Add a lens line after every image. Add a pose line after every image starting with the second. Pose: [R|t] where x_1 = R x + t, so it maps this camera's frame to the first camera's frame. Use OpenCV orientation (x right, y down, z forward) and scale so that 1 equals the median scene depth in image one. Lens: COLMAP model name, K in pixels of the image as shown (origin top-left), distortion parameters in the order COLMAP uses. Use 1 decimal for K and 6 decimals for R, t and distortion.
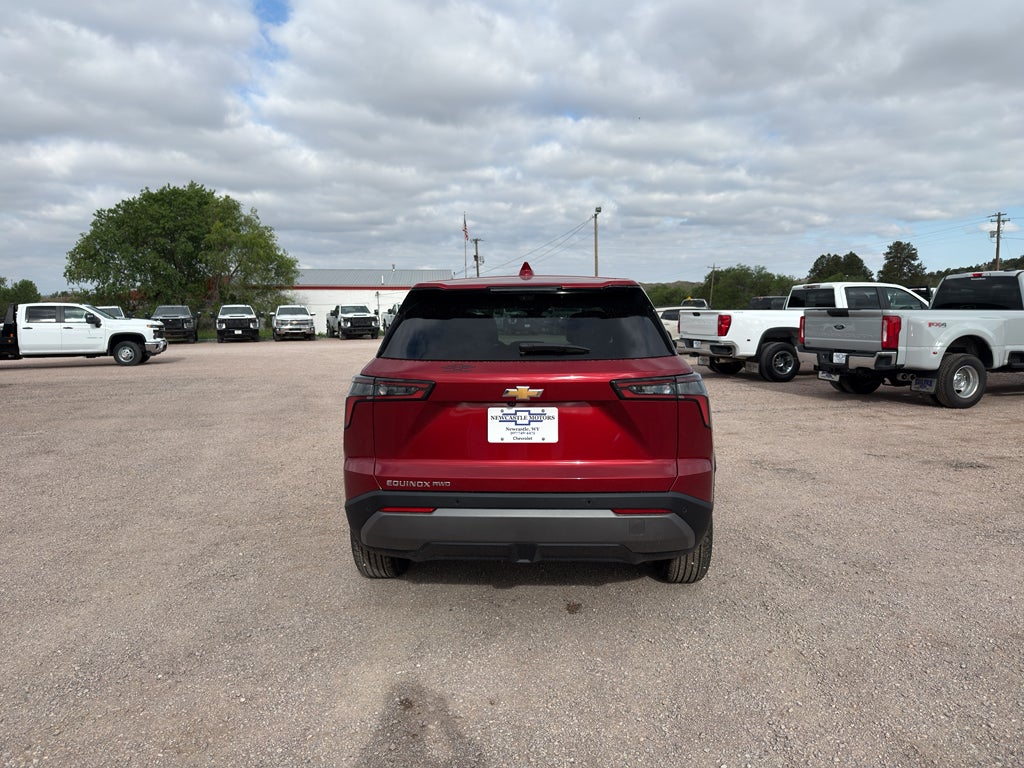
lens RADIAL K [[766.9, 0, 499.4], [0, 766.9, 381.9], [0, 0, 1]] dist [0.005907, -0.050799]
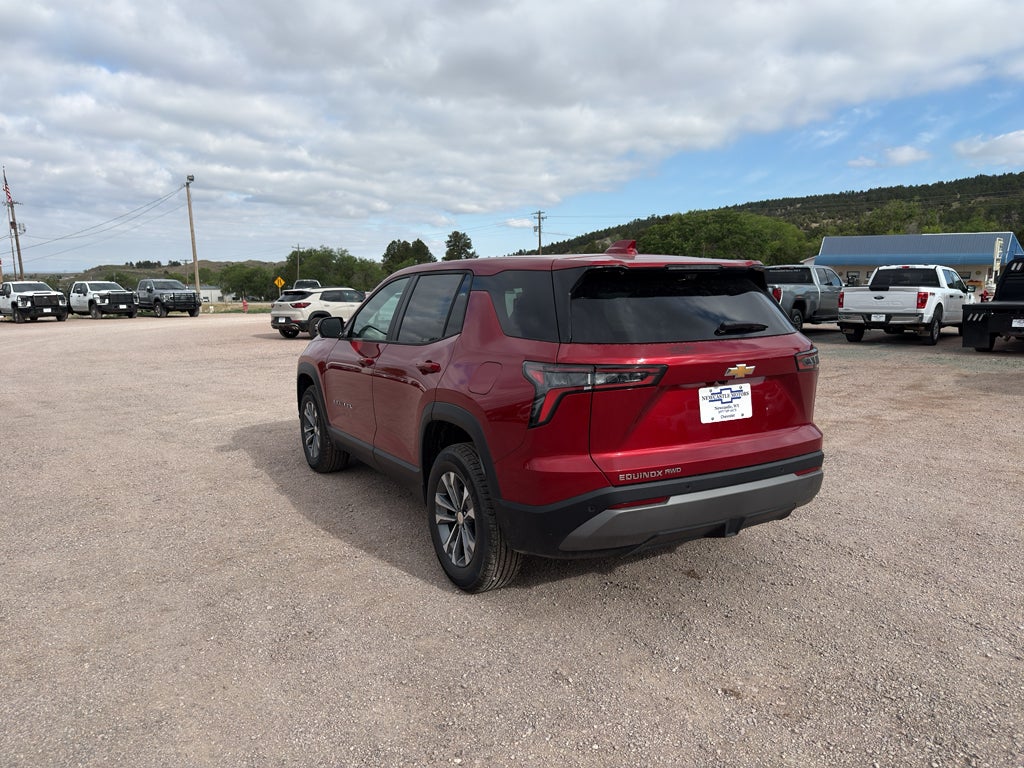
lens RADIAL K [[772.3, 0, 512.0], [0, 772.3, 384.0], [0, 0, 1]] dist [0.009259, -0.056257]
pose [[0.811721, -0.059809, 0.580976, -0.115619], [0.045067, 0.998191, 0.039793, -0.003261], [-0.582305, -0.006118, 0.812948, 0.048966]]
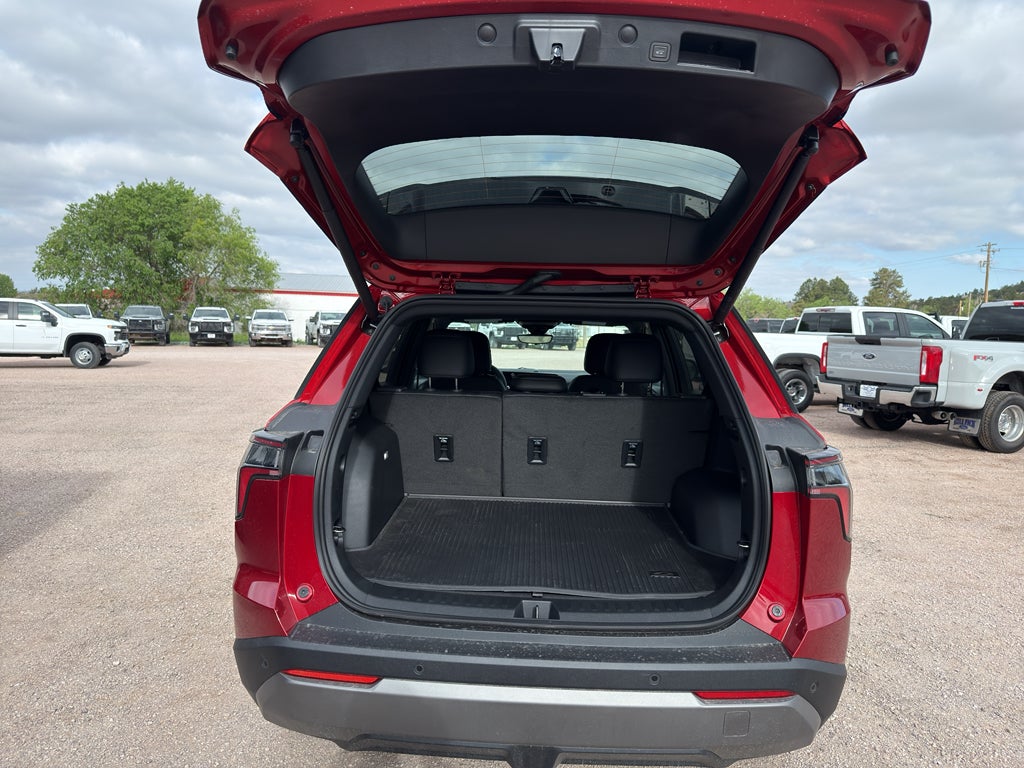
lens RADIAL K [[739.6, 0, 493.5], [0, 739.6, 385.4], [0, 0, 1]] dist [-0.001945, -0.038215]
pose [[0.999270, 0.034225, 0.016966, -0.002394], [-0.034093, 0.999386, -0.008050, -0.006787], [-0.017231, 0.007466, 0.999824, 0.064034]]
